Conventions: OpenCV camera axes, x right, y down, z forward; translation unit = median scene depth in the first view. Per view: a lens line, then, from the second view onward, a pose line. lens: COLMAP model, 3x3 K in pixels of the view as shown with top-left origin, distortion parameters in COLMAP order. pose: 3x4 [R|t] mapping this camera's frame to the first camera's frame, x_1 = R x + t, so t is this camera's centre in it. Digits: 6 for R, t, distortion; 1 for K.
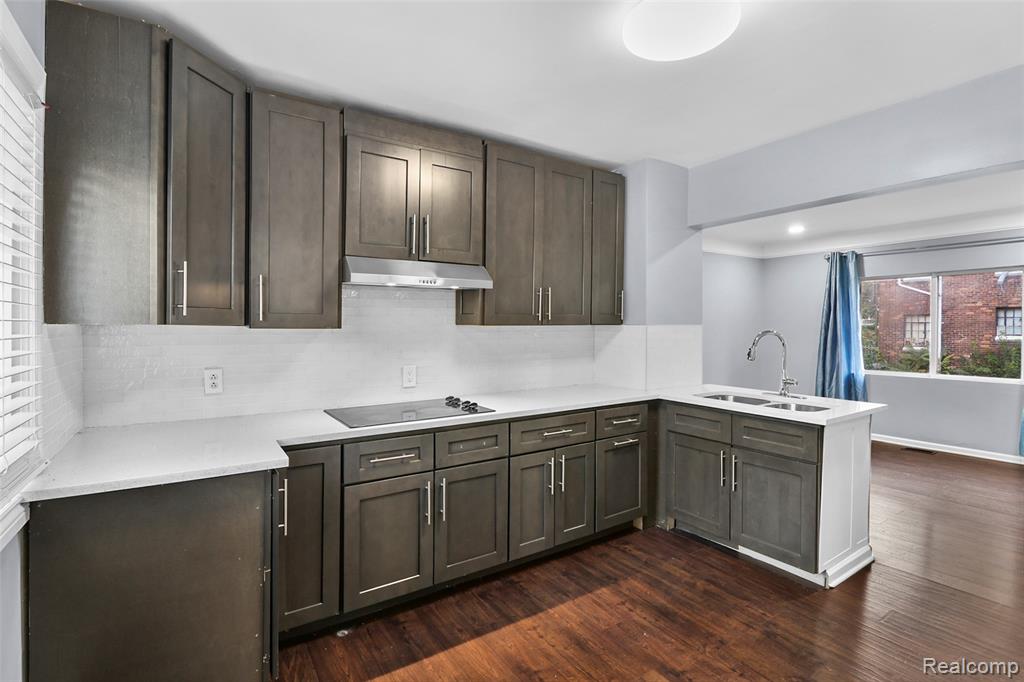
lens RADIAL K [[489.4, 0, 515.6], [0, 489.4, 332.7], [0, 0, 1]] dist [-0.003062, -0.001180]
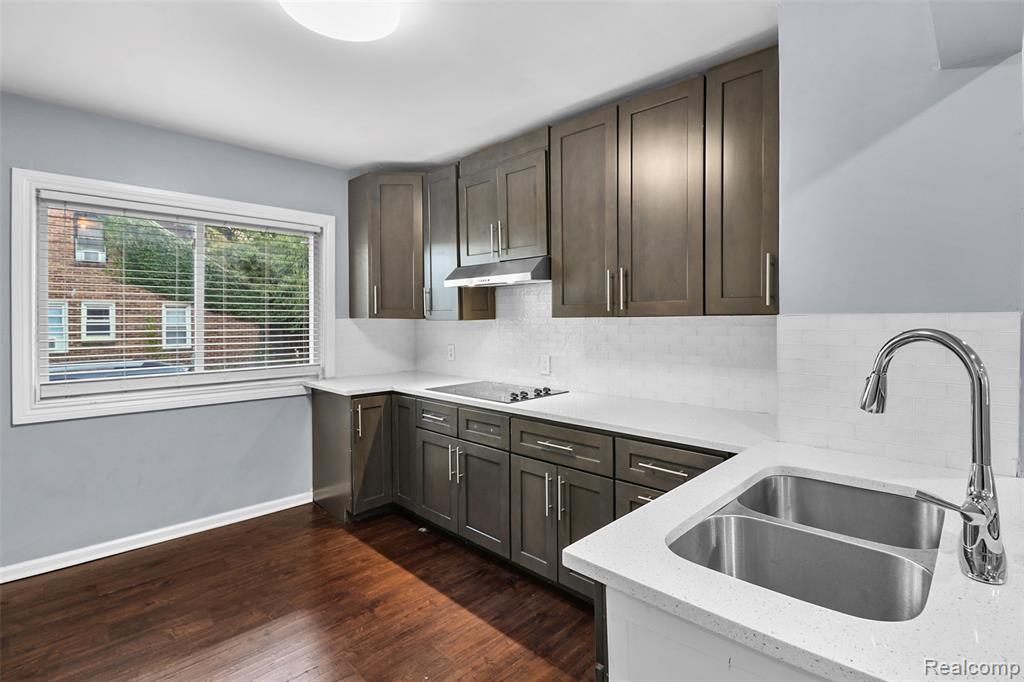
lens RADIAL K [[483.5, 0, 511.4], [0, 483.5, 321.7], [0, 0, 1]] dist [-0.001042, -0.011637]
pose [[0.202799, 0.002221, -0.979218, 0.923271], [-0.011350, 0.999936, -0.000083, -0.005901], [0.979155, 0.011131, 0.202811, 0.800211]]
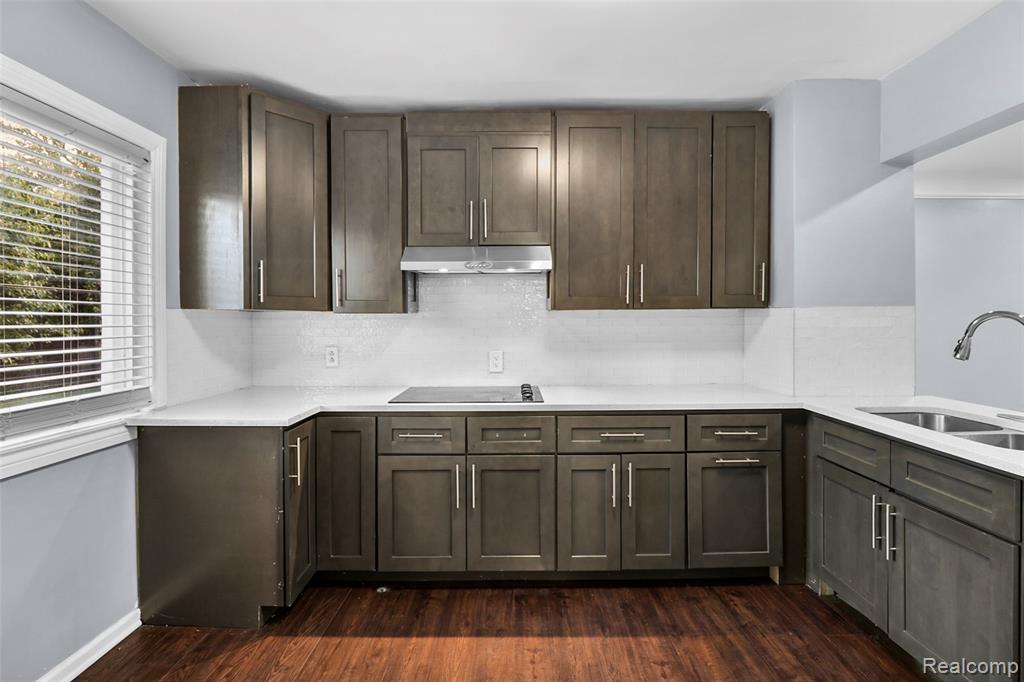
lens RADIAL K [[483.5, 0, 511.4], [0, 483.5, 321.7], [0, 0, 1]] dist [-0.001042, -0.011637]
pose [[0.832121, -0.003861, -0.554581, 0.409875], [-0.003523, 0.999919, -0.012248, 0.021613], [0.554583, 0.012146, 0.832040, 0.211034]]
